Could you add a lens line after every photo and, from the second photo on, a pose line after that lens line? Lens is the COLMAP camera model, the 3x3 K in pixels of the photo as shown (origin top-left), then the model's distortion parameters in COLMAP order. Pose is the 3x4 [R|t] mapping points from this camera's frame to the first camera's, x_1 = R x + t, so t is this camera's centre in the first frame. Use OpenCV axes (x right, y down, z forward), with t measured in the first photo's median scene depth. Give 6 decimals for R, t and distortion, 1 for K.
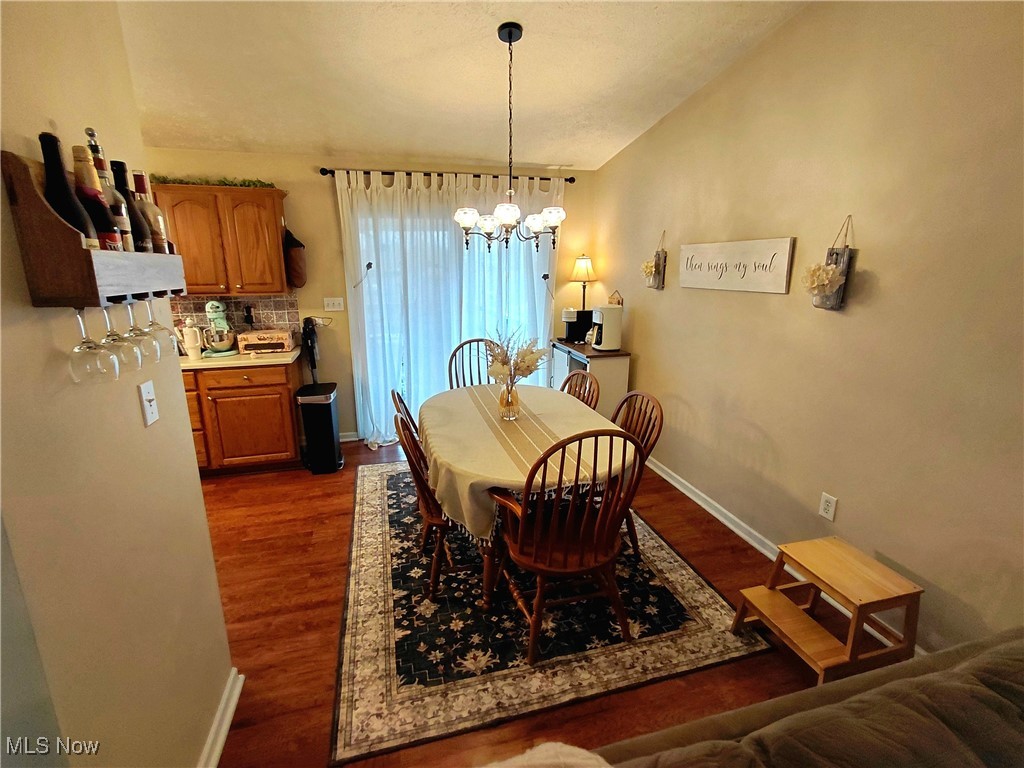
lens RADIAL K [[470.8, 0, 512.2], [0, 470.8, 379.6], [0, 0, 1]] dist [-0.007942, 0.003514]
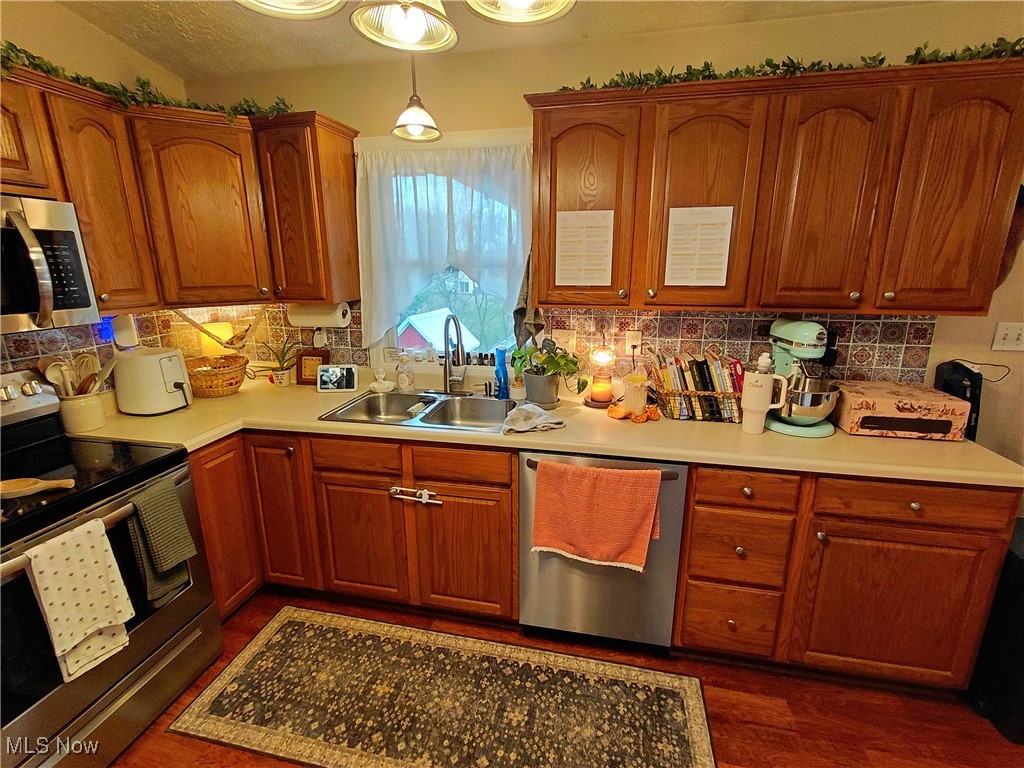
lens RADIAL K [[470.8, 0, 512.3], [0, 470.8, 386.8], [0, 0, 1]] dist [-0.007942, 0.003514]
pose [[0.883975, 0.112564, -0.453781, -0.681308], [-0.106612, 0.993544, 0.038775, -0.086783], [0.455216, 0.014103, 0.890269, 0.421769]]
